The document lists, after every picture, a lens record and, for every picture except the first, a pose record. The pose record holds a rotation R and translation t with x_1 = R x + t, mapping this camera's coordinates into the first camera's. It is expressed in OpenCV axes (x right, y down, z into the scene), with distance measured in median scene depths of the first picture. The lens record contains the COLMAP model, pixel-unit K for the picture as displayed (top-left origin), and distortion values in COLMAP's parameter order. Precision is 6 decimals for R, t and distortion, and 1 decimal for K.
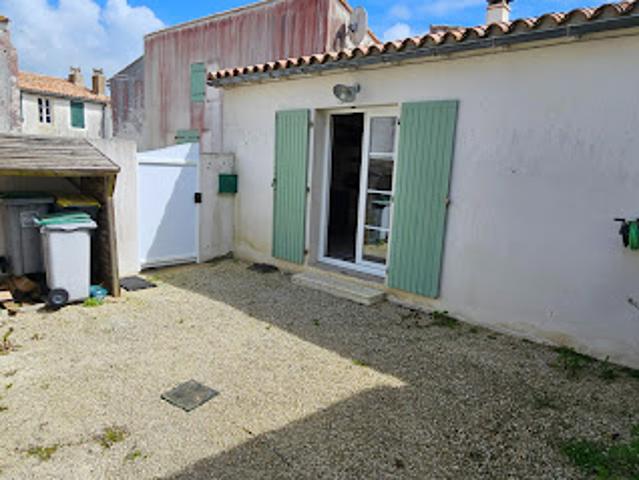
lens RADIAL K [[448.2, 0, 319.5], [0, 448.2, 240.0], [0, 0, 1]] dist [-0.005827, 0.003312]
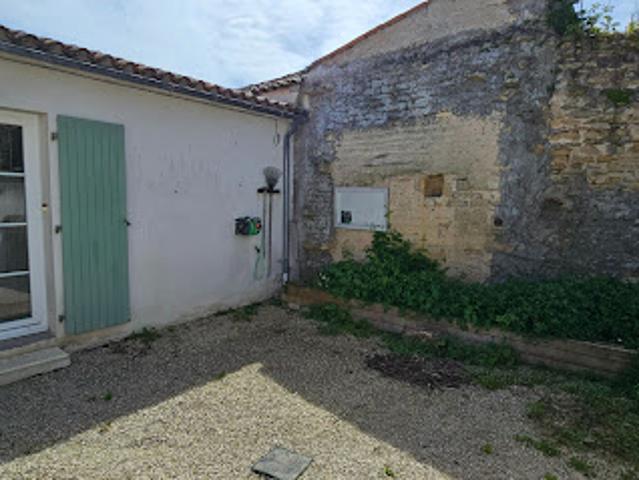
lens RADIAL K [[448.2, 0, 319.5], [0, 448.2, 240.0], [0, 0, 1]] dist [-0.005827, 0.003312]
pose [[-0.123579, -0.139360, 0.982500, -0.782175], [0.152604, 0.975643, 0.157582, -0.144181], [-0.980531, 0.169408, -0.099302, 0.689155]]
